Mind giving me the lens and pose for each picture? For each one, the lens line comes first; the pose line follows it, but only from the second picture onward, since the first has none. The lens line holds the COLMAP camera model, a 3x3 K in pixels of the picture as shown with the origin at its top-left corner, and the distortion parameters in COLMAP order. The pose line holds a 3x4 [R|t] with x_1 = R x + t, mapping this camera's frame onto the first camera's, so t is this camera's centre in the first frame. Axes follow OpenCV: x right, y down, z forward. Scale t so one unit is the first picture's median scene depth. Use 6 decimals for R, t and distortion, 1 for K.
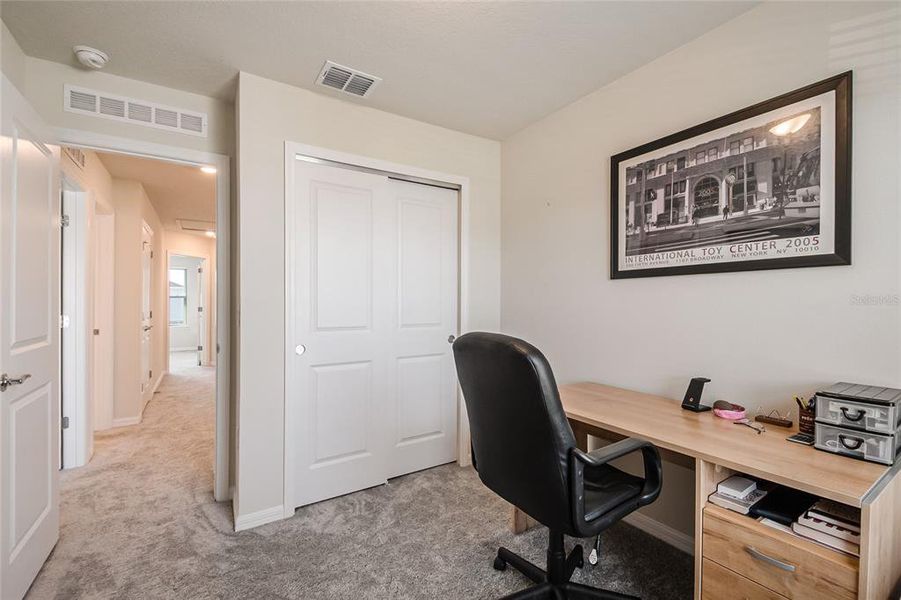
lens RADIAL K [[397.5, 0, 451.3], [0, 397.5, 297.9], [0, 0, 1]] dist [0.002602, -0.000688]
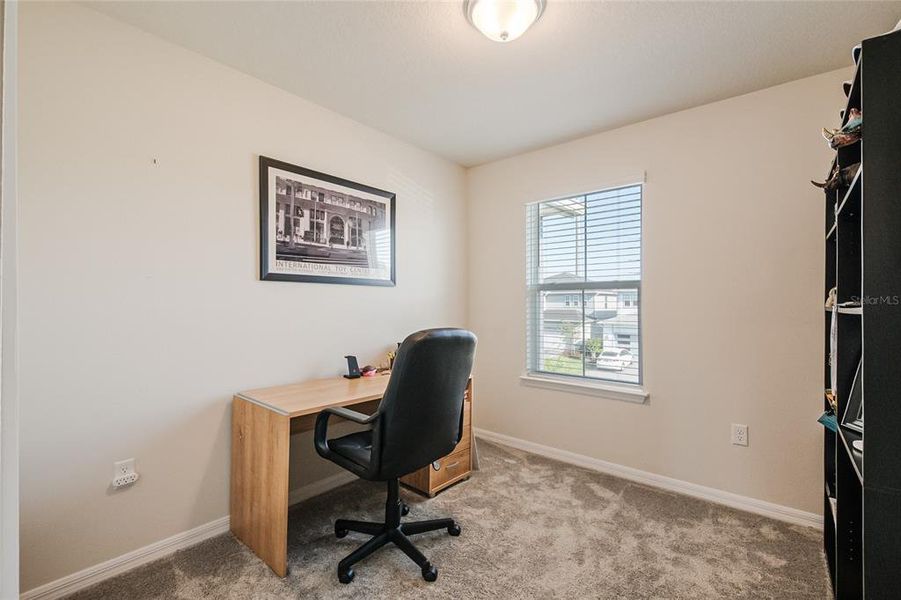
lens RADIAL K [[397.5, 0, 448.4], [0, 397.5, 305.7], [0, 0, 1]] dist [0.002602, -0.000688]
pose [[-0.295593, 0.009809, 0.955264, -0.758947], [-0.005010, 0.999918, -0.011818, 0.028706], [-0.955301, -0.008279, -0.295520, 0.951709]]
